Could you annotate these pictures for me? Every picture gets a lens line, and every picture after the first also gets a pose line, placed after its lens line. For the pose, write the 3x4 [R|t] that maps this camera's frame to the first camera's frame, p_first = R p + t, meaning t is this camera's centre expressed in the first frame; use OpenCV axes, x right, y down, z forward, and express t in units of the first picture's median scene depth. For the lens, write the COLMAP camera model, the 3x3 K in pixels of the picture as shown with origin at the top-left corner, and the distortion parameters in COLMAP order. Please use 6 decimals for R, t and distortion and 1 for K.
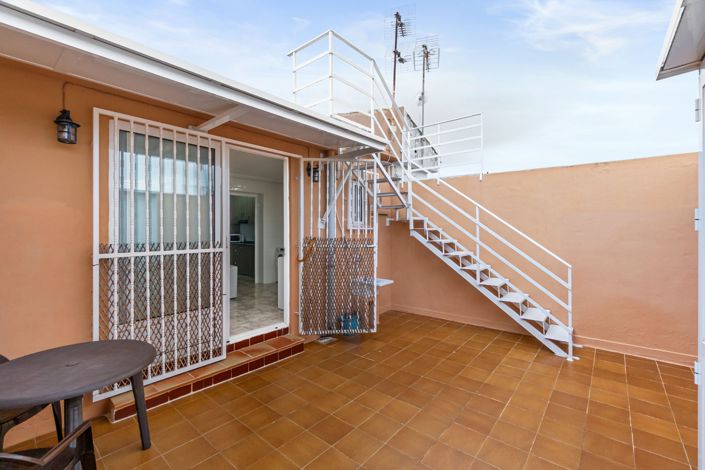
lens RADIAL K [[304.3, 0, 353.0], [0, 304.3, 228.9], [0, 0, 1]] dist [-0.003138, 0.000181]
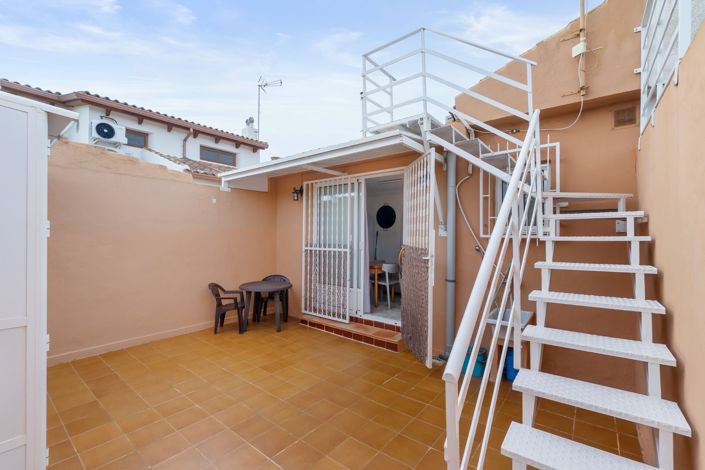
lens RADIAL K [[304.3, 0, 352.1], [0, 304.3, 237.5], [0, 0, 1]] dist [-0.003138, 0.000181]
pose [[0.032925, 0.007682, -0.999428, 1.170938], [-0.003494, 0.999965, 0.007571, -0.005244], [0.999452, 0.003242, 0.032950, 1.067478]]
